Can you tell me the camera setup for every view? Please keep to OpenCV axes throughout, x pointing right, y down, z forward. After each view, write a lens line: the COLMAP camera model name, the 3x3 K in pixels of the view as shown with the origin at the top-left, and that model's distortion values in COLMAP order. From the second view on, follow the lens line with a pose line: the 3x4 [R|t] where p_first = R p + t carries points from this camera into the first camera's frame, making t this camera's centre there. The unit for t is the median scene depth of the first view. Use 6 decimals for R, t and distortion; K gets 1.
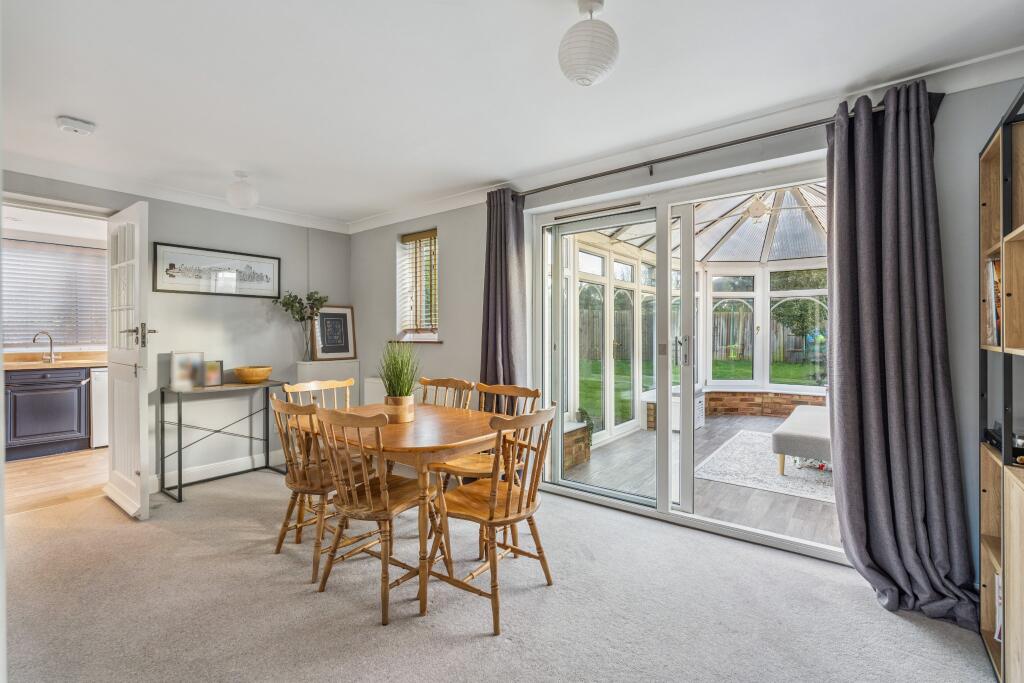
lens RADIAL K [[463.6, 0, 512.0], [0, 463.6, 341.5], [0, 0, 1]] dist [-0.000725, -0.000138]
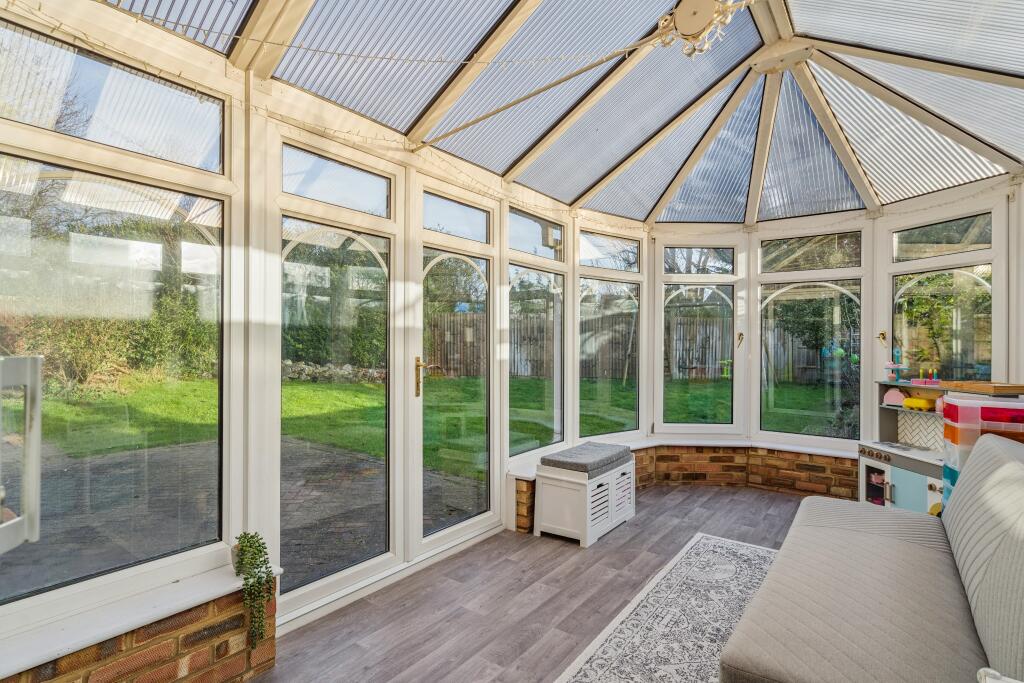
lens RADIAL K [[519.6, 0, 512.0], [0, 519.6, 341.5], [0, 0, 1]] dist [0.004820, 0.000592]
pose [[0.999563, 0.008796, 0.028204, 0.227450], [-0.008225, 0.999760, -0.020301, -0.006256], [-0.028375, 0.020060, 0.999396, 0.357429]]
